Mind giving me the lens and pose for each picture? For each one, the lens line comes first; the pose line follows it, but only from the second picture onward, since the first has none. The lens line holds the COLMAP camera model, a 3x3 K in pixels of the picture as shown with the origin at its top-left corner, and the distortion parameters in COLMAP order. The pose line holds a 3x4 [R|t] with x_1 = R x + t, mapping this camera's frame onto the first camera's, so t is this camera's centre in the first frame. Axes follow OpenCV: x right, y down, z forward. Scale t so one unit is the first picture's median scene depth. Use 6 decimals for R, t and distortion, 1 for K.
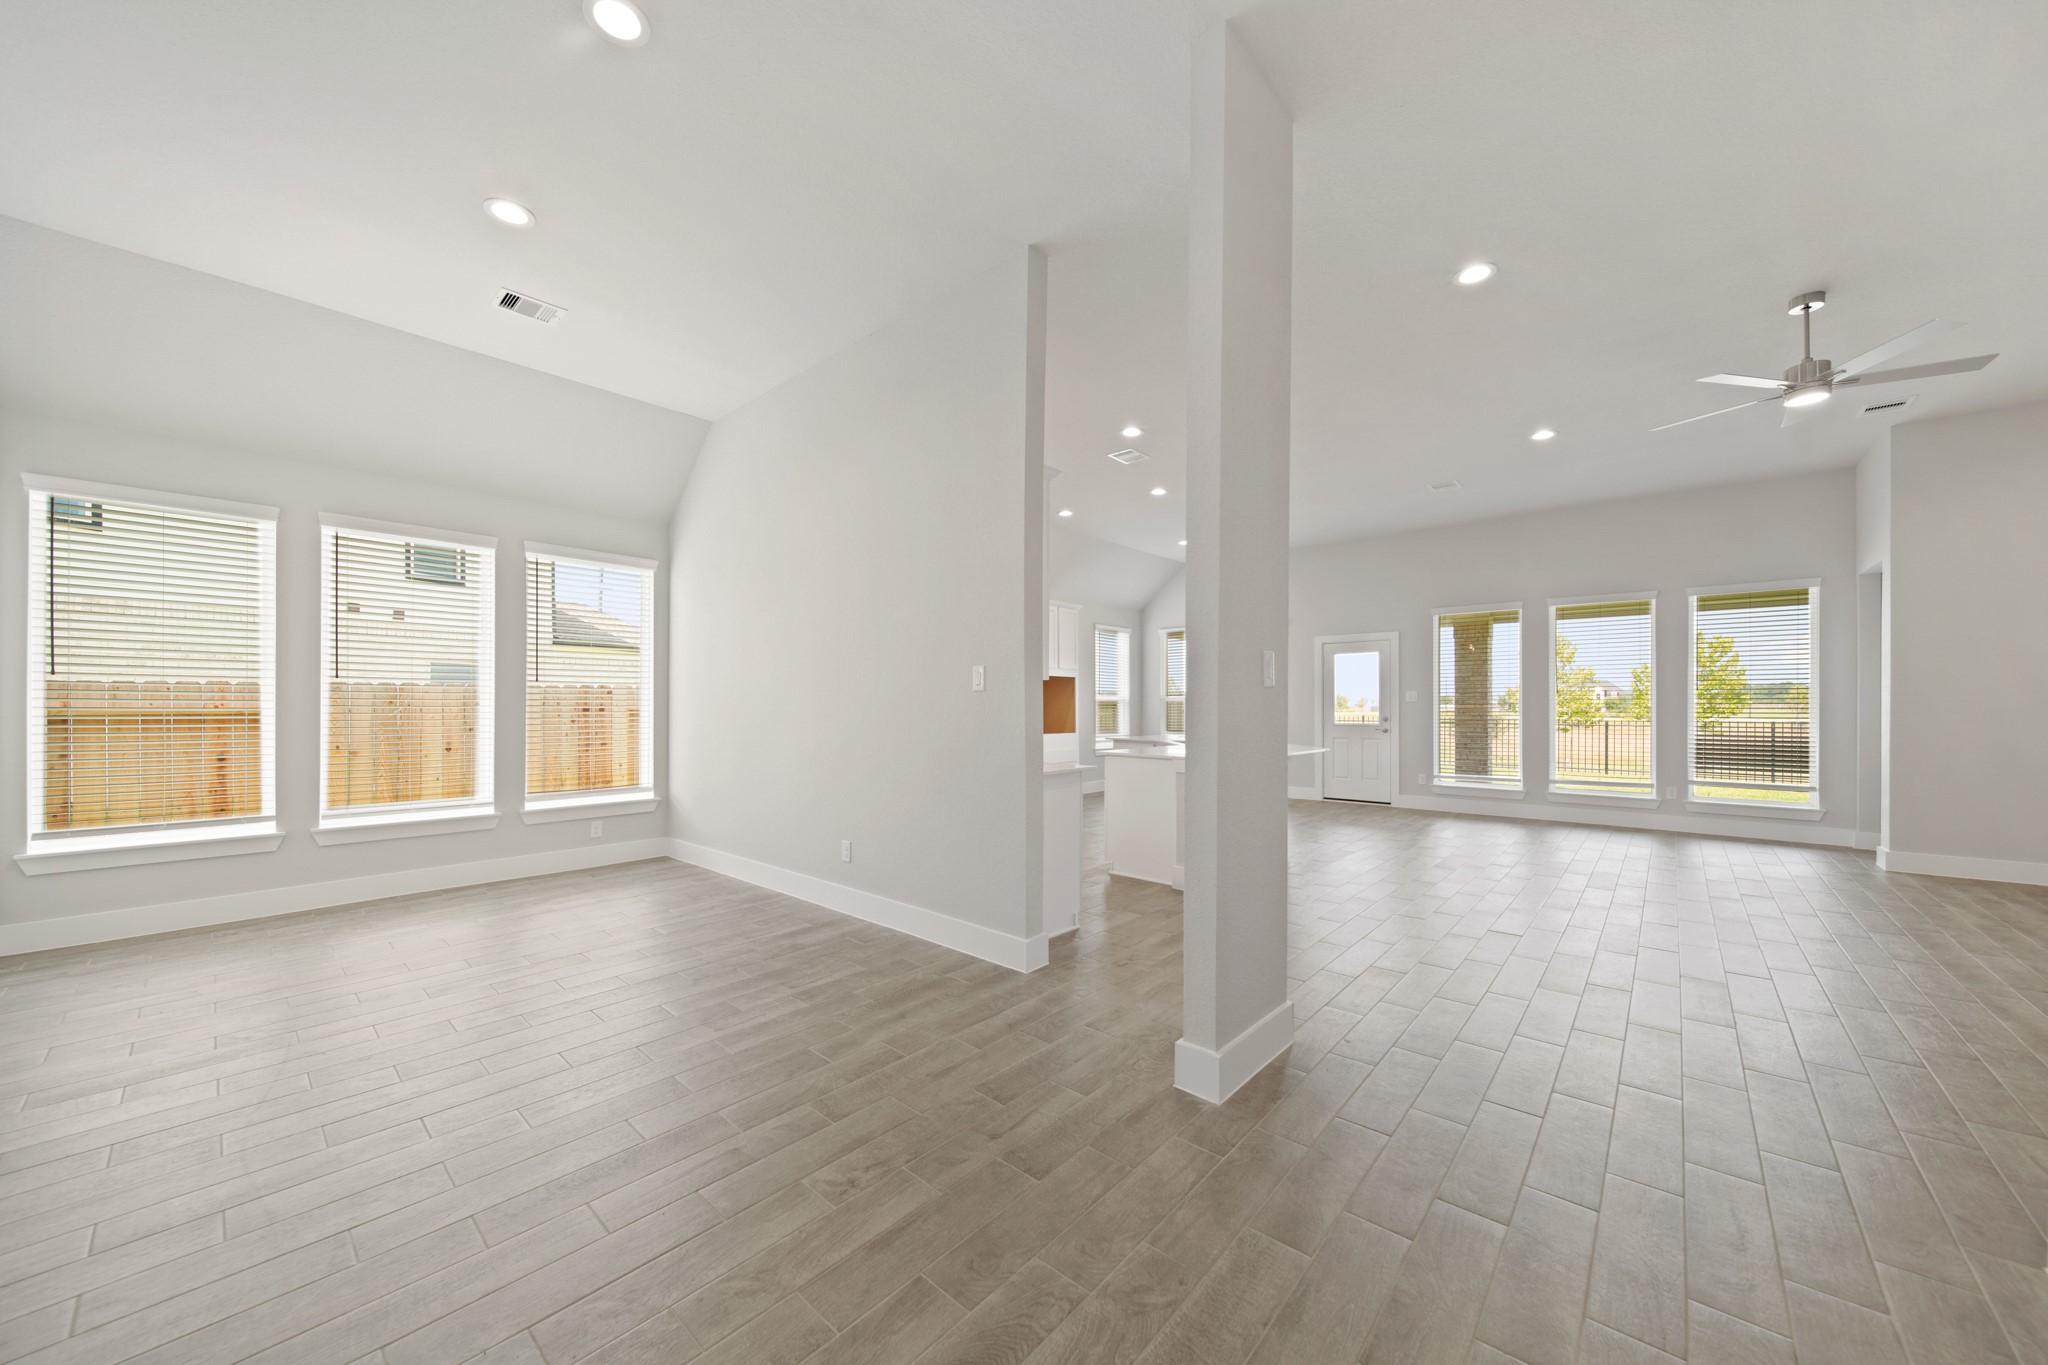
lens RADIAL K [[721.4, 0, 1025.2], [0, 721.4, 692.1], [0, 0, 1]] dist [-0.001583, -0.000163]
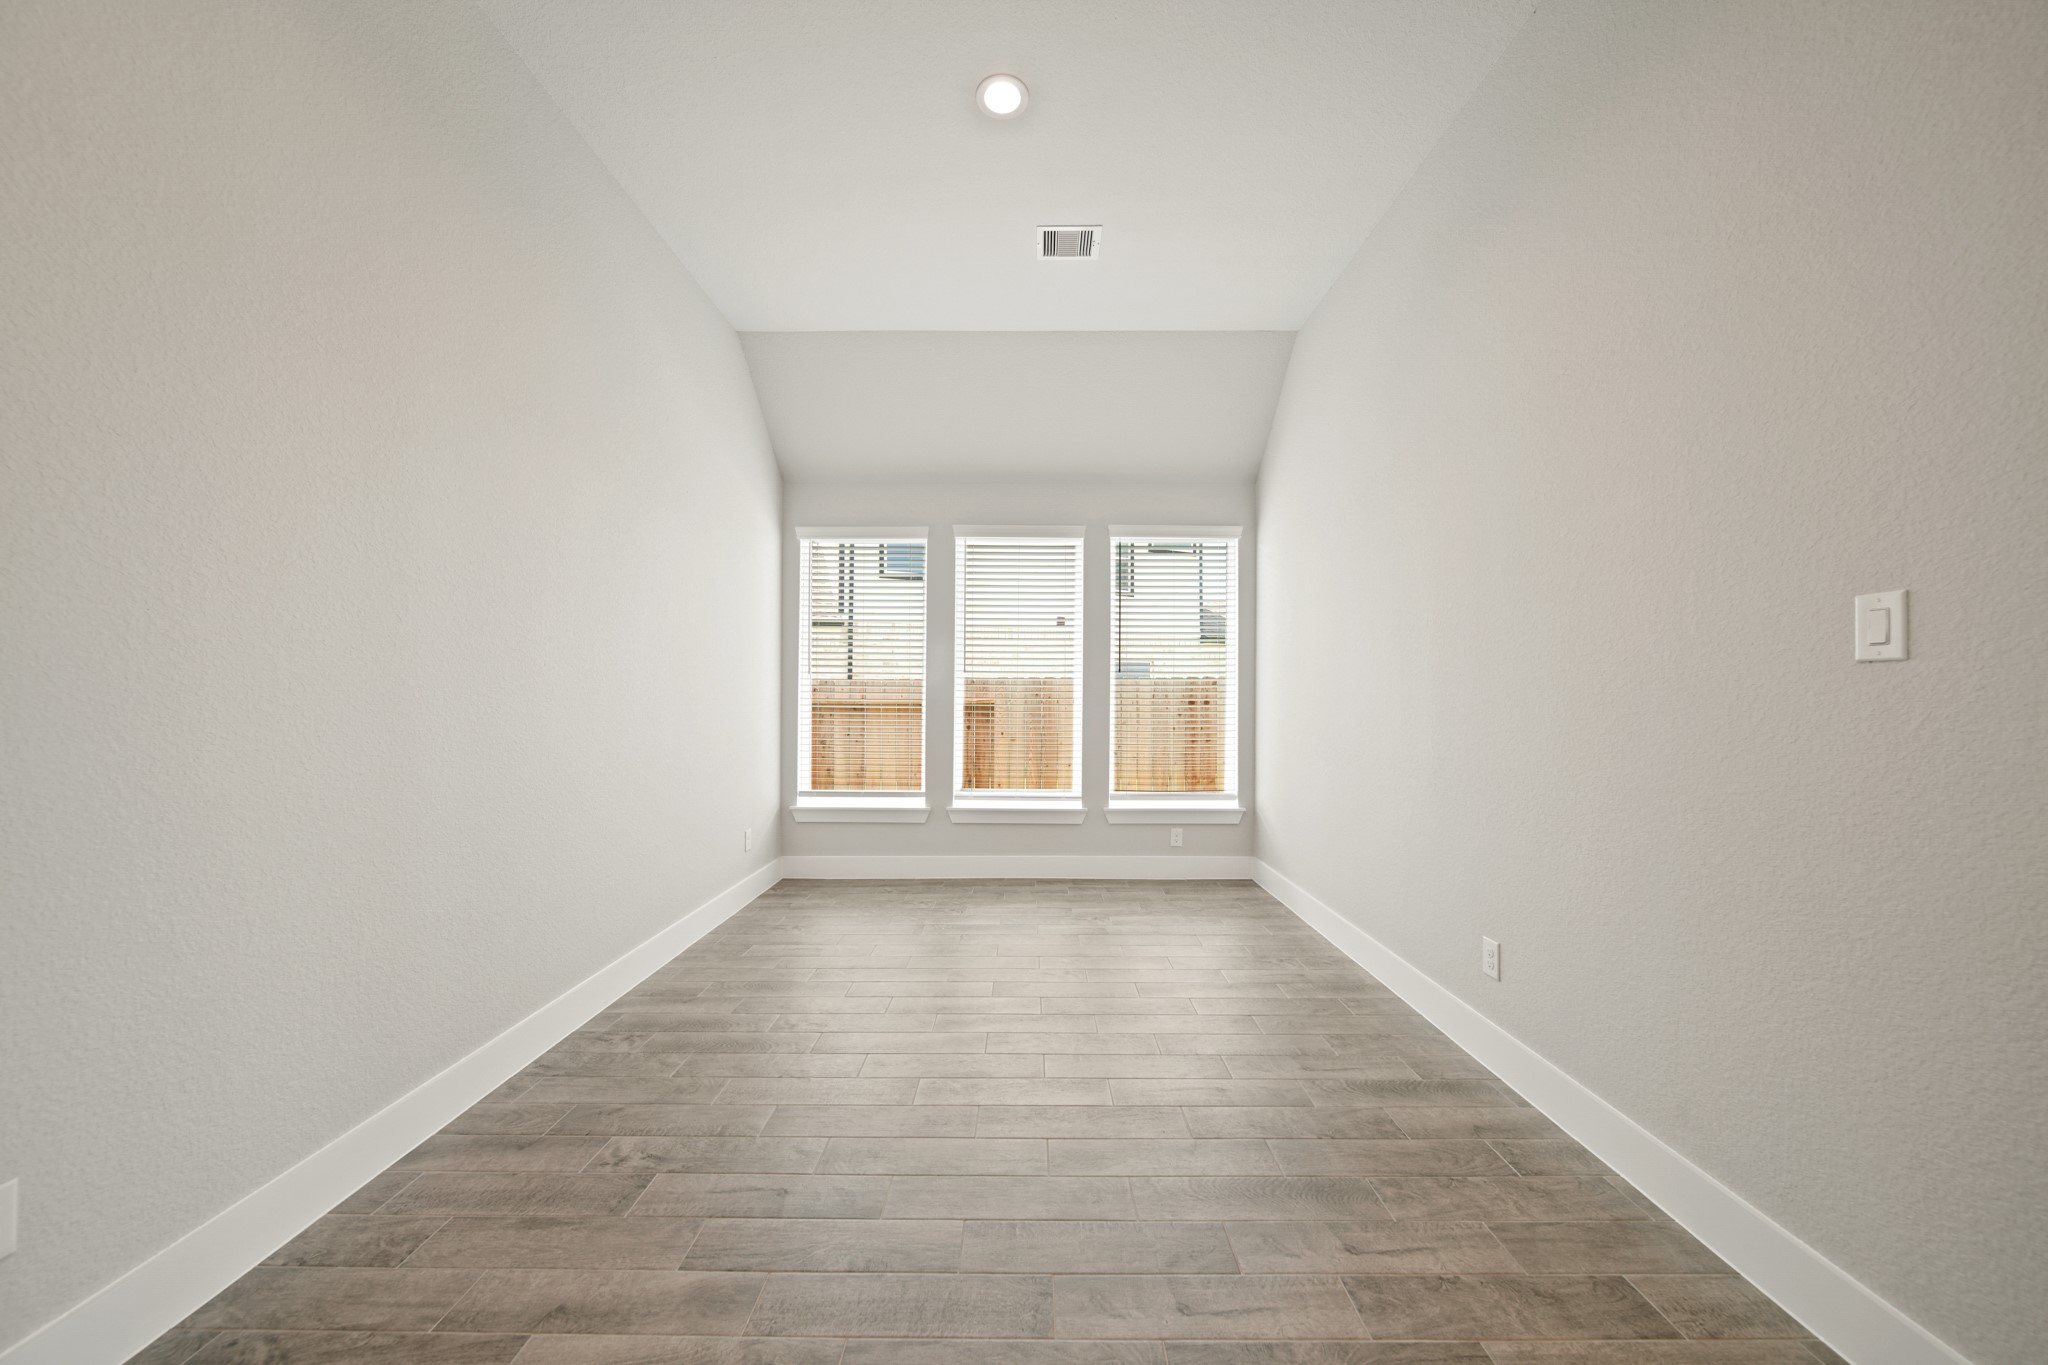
lens RADIAL K [[721.4, 0, 1025.2], [0, 721.4, 692.1], [0, 0, 1]] dist [-0.001583, -0.000163]
pose [[0.660090, -0.004241, -0.751175, -0.060422], [0.011021, 0.999931, 0.004040, 0.006980], [0.751106, -0.010946, 0.660091, 0.333588]]
